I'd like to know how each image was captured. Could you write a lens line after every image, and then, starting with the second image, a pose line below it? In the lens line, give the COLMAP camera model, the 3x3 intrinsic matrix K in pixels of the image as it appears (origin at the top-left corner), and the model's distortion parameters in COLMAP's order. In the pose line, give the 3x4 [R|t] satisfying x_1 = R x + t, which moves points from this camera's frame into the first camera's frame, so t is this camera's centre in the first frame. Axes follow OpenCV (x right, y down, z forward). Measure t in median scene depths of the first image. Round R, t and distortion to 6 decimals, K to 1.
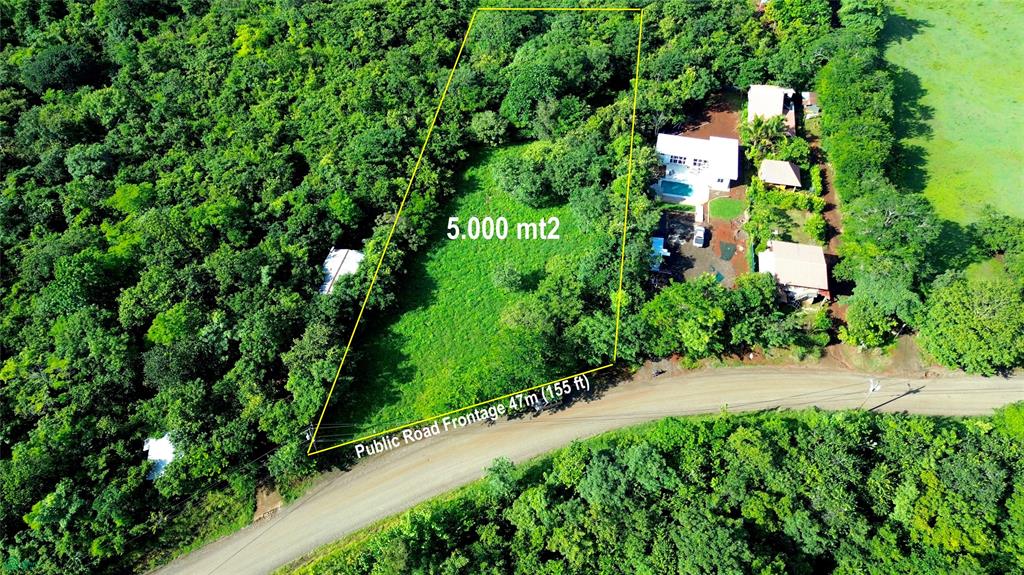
lens RADIAL K [[870.7, 0, 512.0], [0, 870.7, 287.5], [0, 0, 1]] dist [0.099665, -0.159976]
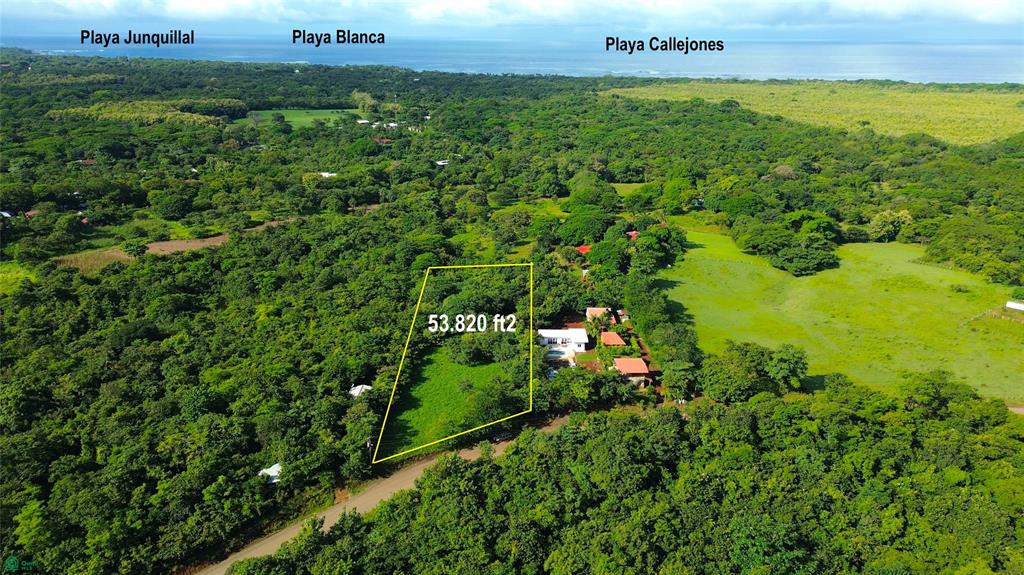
lens RADIAL K [[870.7, 0, 512.0], [0, 870.7, 287.5], [0, 0, 1]] dist [0.099665, -0.159976]
pose [[0.980695, -0.054417, 0.187817, -0.213570], [0.138384, 0.871749, -0.470003, 0.599948], [-0.138153, 0.486921, 0.862451, -0.514857]]
